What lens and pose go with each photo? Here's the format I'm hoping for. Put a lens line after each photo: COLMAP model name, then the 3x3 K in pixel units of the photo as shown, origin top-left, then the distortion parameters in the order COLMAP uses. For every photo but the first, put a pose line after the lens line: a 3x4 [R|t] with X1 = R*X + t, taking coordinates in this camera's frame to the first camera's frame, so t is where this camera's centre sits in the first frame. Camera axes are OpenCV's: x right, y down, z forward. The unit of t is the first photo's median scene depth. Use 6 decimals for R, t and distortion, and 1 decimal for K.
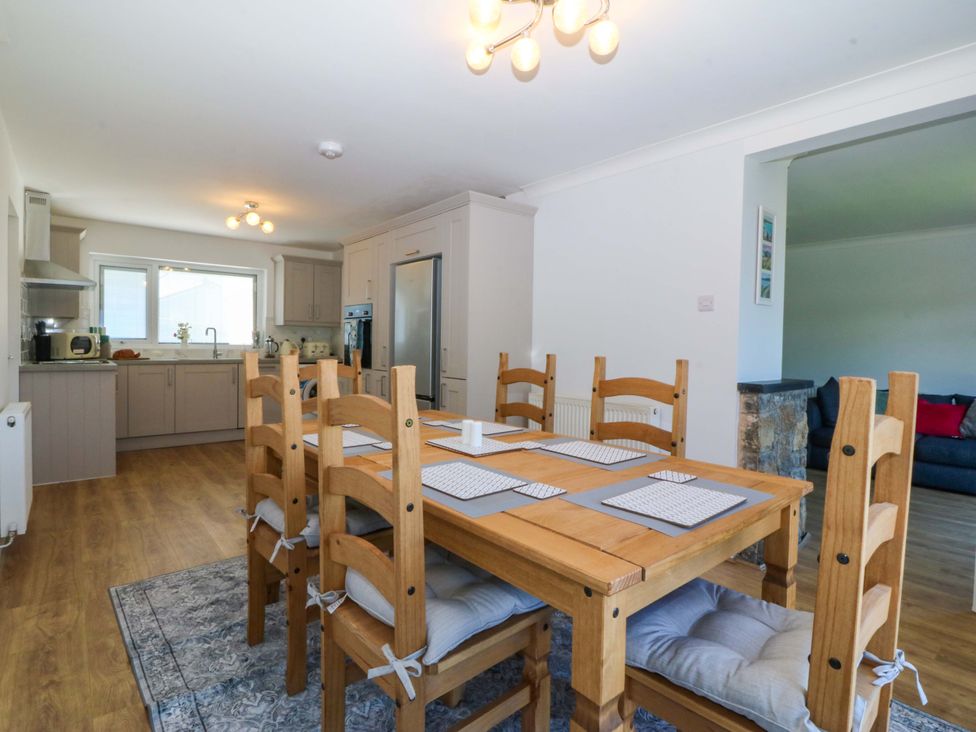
lens RADIAL K [[515.5, 0, 492.9], [0, 515.5, 355.5], [0, 0, 1]] dist [0.003116, -0.011107]
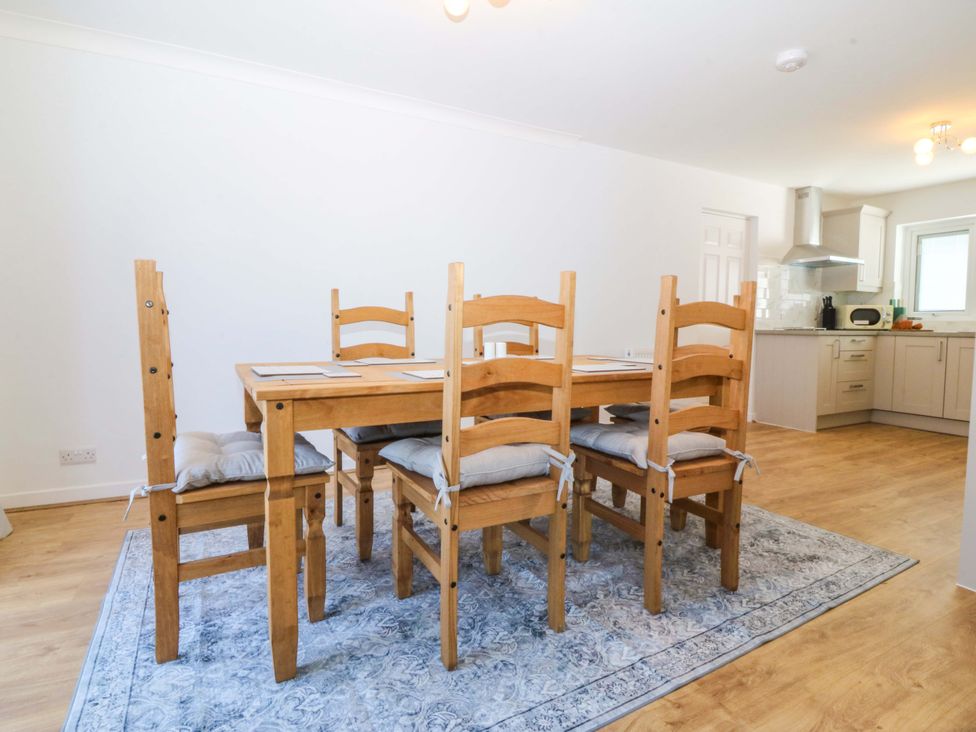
lens RADIAL K [[508.4, 0, 484.6], [0, 508.4, 353.1], [0, 0, 1]] dist [0.001814, -0.013166]
pose [[-0.201456, 0.044040, -0.978507, 0.349172], [-0.028623, 0.998297, 0.050823, 0.022243], [0.979079, 0.038246, -0.199853, 0.420497]]
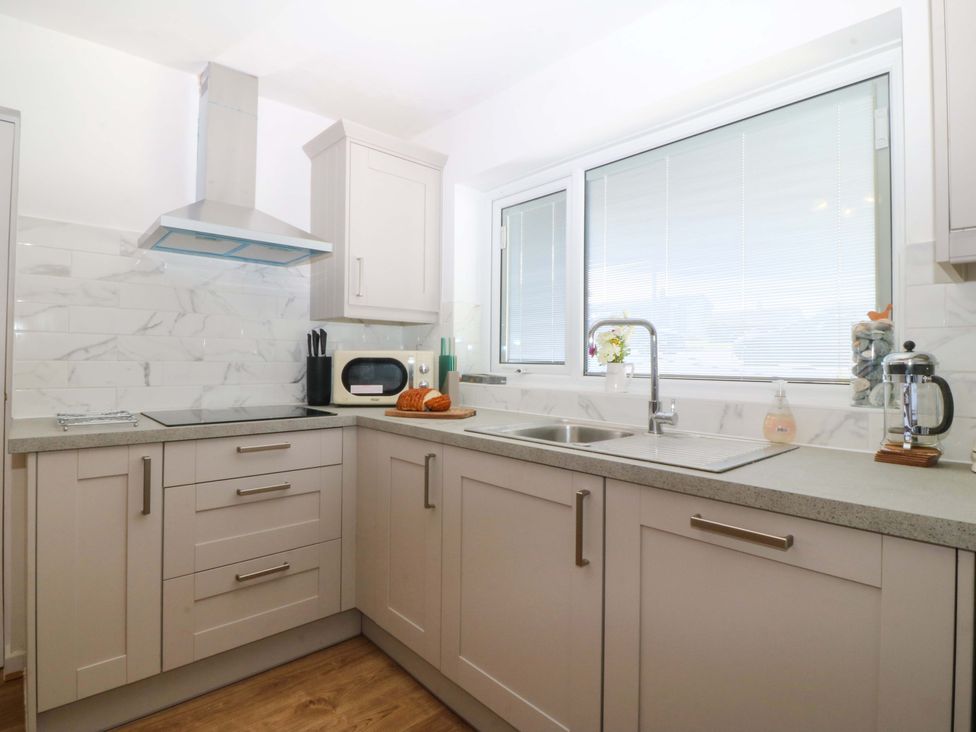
lens RADIAL K [[508.4, 0, 484.6], [0, 508.4, 353.1], [0, 0, 1]] dist [0.001814, -0.013166]
pose [[0.038489, -0.025971, -0.998921, -0.313403], [-0.028684, 0.999222, -0.027084, -0.029885], [0.998847, 0.029695, 0.037714, 1.014515]]
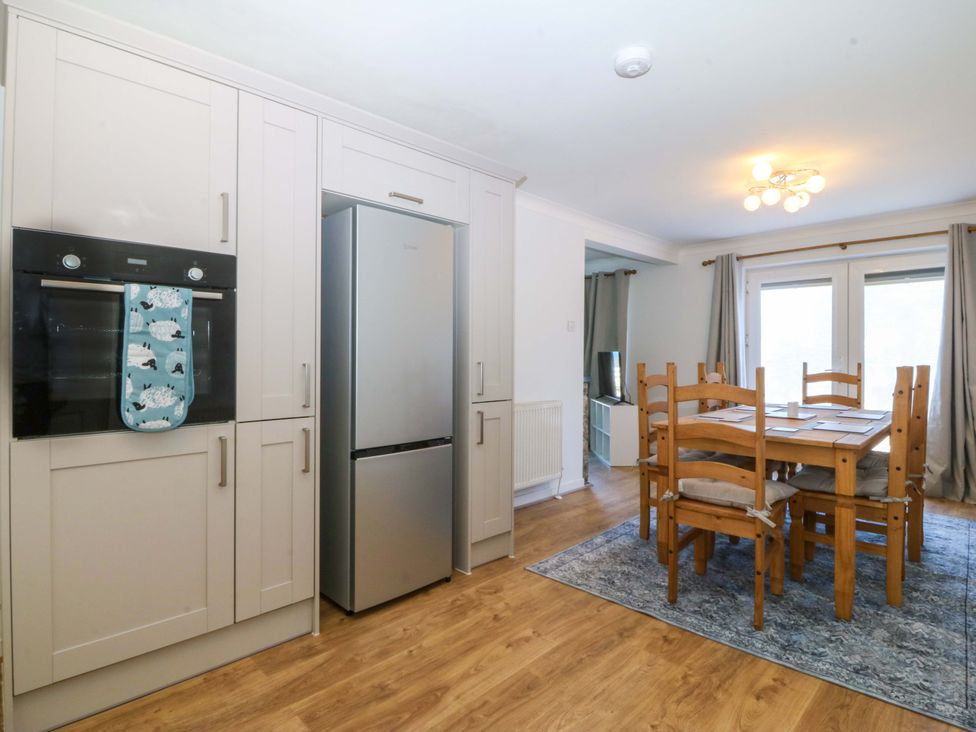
lens RADIAL K [[508.4, 0, 484.6], [0, 508.4, 353.1], [0, 0, 1]] dist [0.001814, -0.013166]
pose [[-0.086423, -0.009340, 0.996215, -0.567743], [0.013085, 0.999859, 0.010509, -0.026400], [-0.996173, 0.013944, -0.086288, 0.748188]]
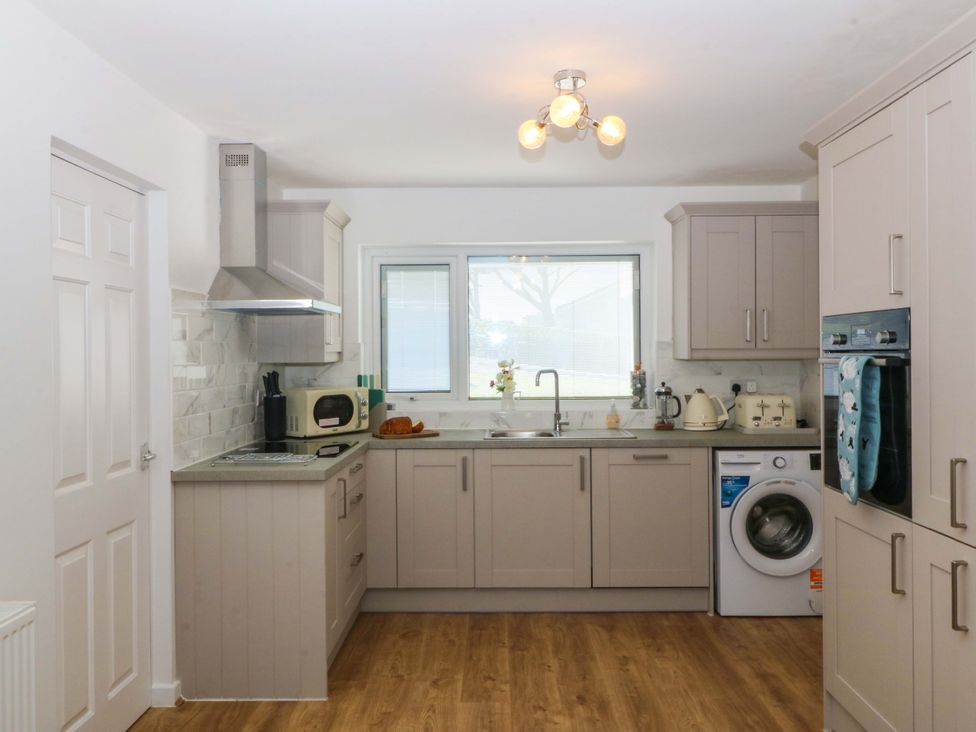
lens RADIAL K [[803.8, 0, 486.1], [0, 803.8, 357.5], [0, 0, 1]] dist [0.008521, 0.001059]
pose [[0.761644, -0.013947, -0.647846, -0.102658], [0.003875, 0.999848, -0.016970, -0.058315], [0.647984, 0.010415, 0.761582, 0.415135]]
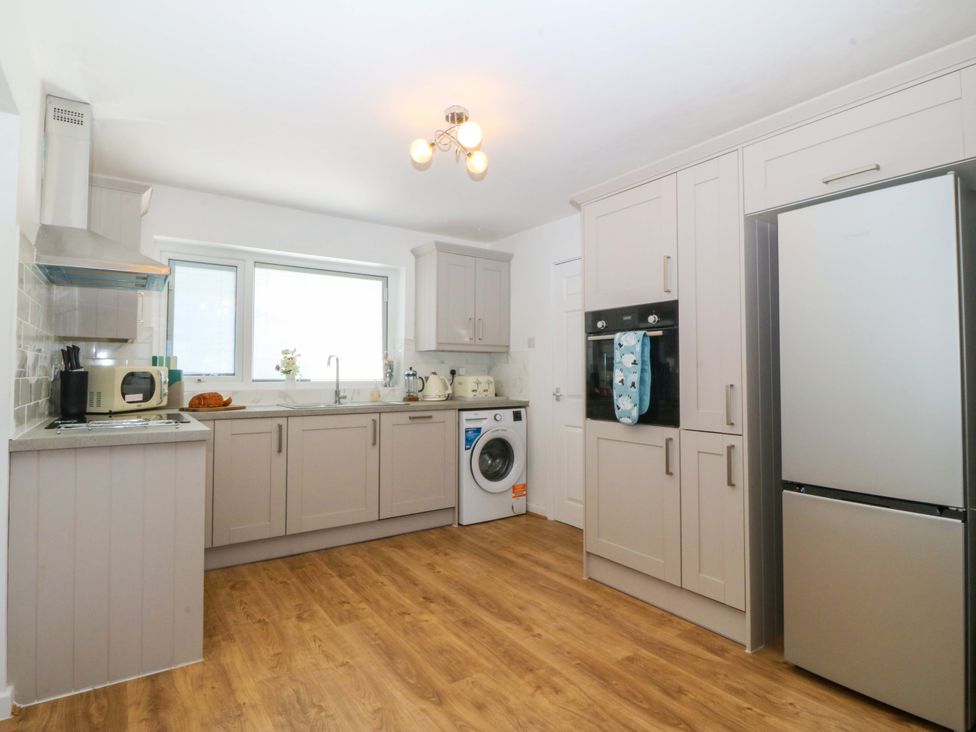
lens RADIAL K [[527.5, 0, 490.8], [0, 527.5, 357.6], [0, 0, 1]] dist [-0.000290, -0.012323]
pose [[0.996807, -0.013577, -0.078681, -0.336306], [0.009515, 0.998614, -0.051772, -0.017513], [0.079275, 0.050858, 0.995555, 0.412740]]
